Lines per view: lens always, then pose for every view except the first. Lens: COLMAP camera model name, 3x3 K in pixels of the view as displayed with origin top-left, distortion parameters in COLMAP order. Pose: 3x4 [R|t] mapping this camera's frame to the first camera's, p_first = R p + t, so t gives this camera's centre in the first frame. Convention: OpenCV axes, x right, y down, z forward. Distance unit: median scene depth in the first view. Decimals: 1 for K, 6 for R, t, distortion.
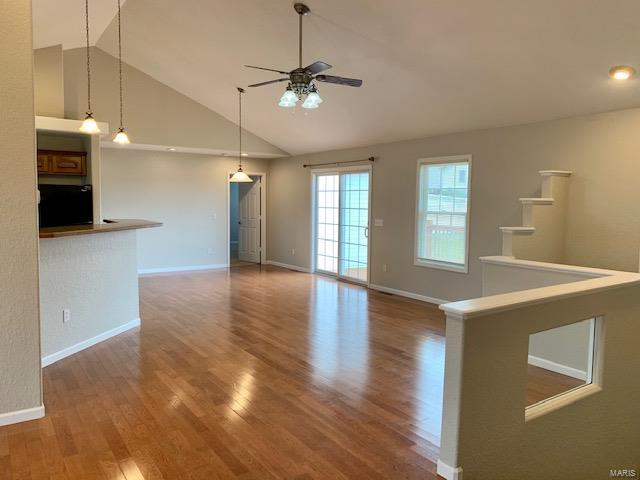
lens RADIAL K [[499.2, 0, 320.6], [0, 499.2, 234.4], [0, 0, 1]] dist [0.029162, -0.020640]
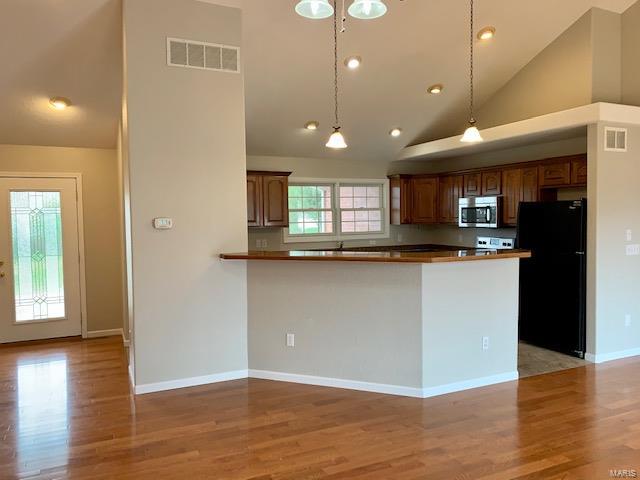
lens RADIAL K [[499.2, 0, 320.1], [0, 499.2, 237.0], [0, 0, 1]] dist [0.029162, -0.020640]
pose [[-0.162317, 0.022437, -0.986484, 0.389257], [-0.071696, 0.996831, 0.034470, -0.063014], [0.984130, 0.076322, -0.160194, 1.109619]]
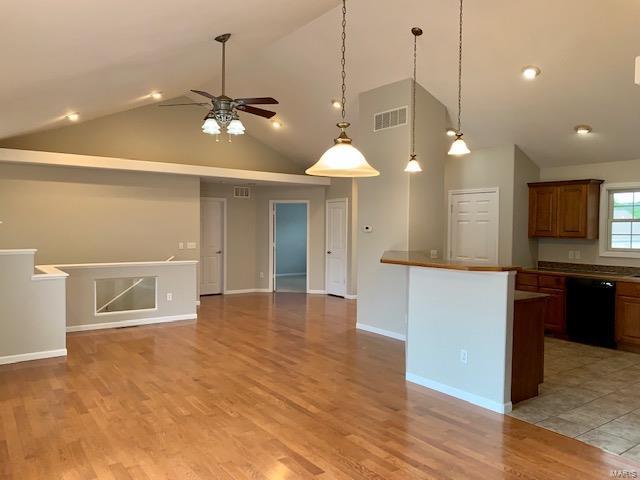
lens RADIAL K [[499.2, 0, 319.9], [0, 499.2, 241.9], [0, 0, 1]] dist [0.029162, -0.020640]
pose [[-0.999211, -0.035091, -0.018592, -0.223843], [-0.036977, 0.992871, 0.113316, -0.148906], [0.014483, 0.113914, -0.993385, 2.059517]]
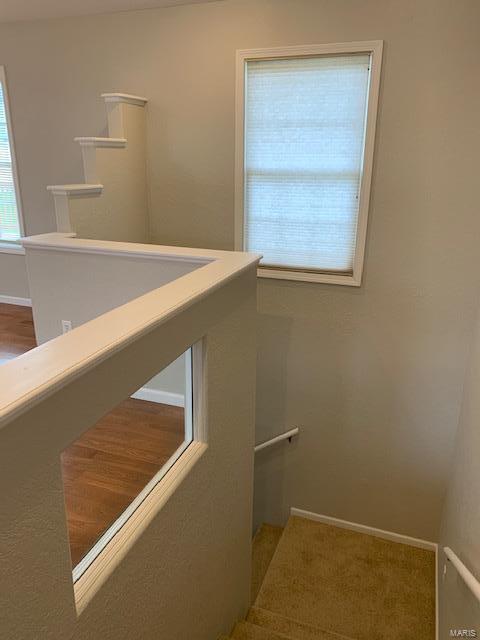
lens RADIAL K [[499.2, 0, 239.2], [0, 499.2, 319.3], [0, 0, 1]] dist [0.029162, -0.020640]
pose [[0.821694, -0.177790, 0.541488, 0.194925], [0.036988, 0.964730, 0.260628, -0.008064], [-0.568727, -0.194128, 0.799289, 0.352584]]
